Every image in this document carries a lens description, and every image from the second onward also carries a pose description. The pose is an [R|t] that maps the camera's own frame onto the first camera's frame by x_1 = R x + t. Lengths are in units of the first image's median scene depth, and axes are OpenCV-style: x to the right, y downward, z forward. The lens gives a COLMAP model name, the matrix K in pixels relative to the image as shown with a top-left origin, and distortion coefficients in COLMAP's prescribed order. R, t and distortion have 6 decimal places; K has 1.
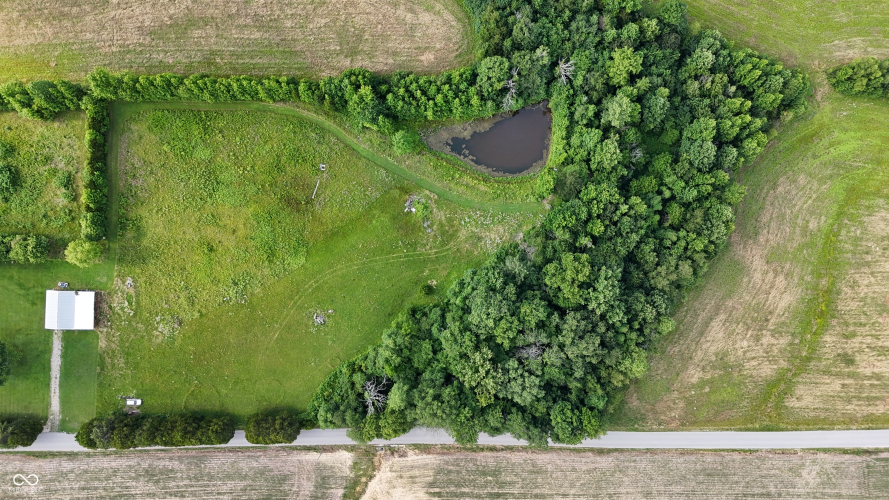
lens RADIAL K [[655.5, 0, 446.1], [0, 655.5, 249.2], [0, 0, 1]] dist [0.079841, -0.076636]
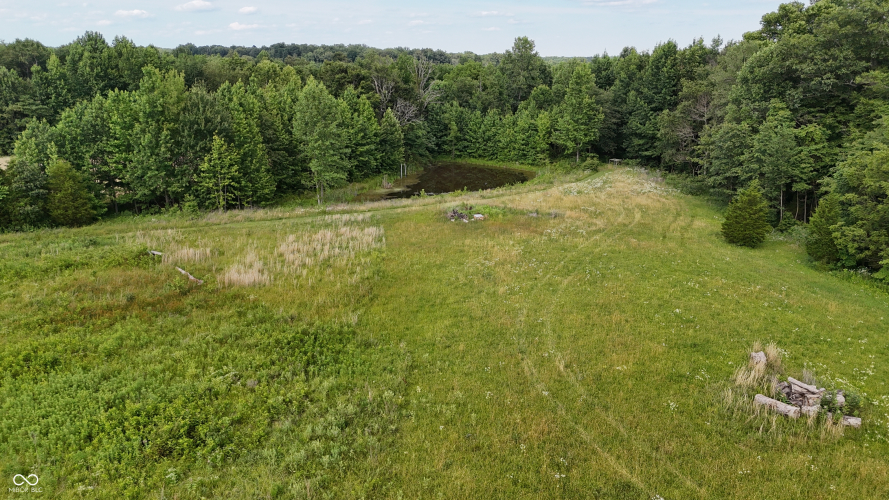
lens RADIAL K [[655.5, 0, 440.8], [0, 655.5, 246.3], [0, 0, 1]] dist [0.079841, -0.076636]
pose [[0.574577, -0.209934, 0.791068, -0.335431], [0.818299, 0.165934, -0.550320, 0.114415], [-0.015734, 0.963532, 0.267130, 0.930359]]
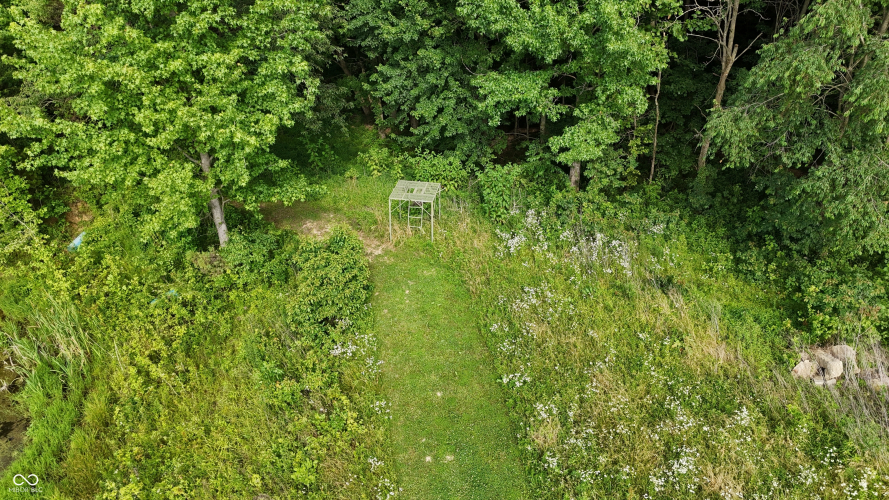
lens RADIAL K [[655.5, 0, 444.7], [0, 655.5, 248.5], [0, 0, 1]] dist [0.079841, -0.076636]
pose [[-0.107846, -0.499444, 0.859608, 0.062778], [0.994156, -0.058388, 0.090802, -0.070374], [0.004841, 0.864377, 0.502822, 0.955754]]
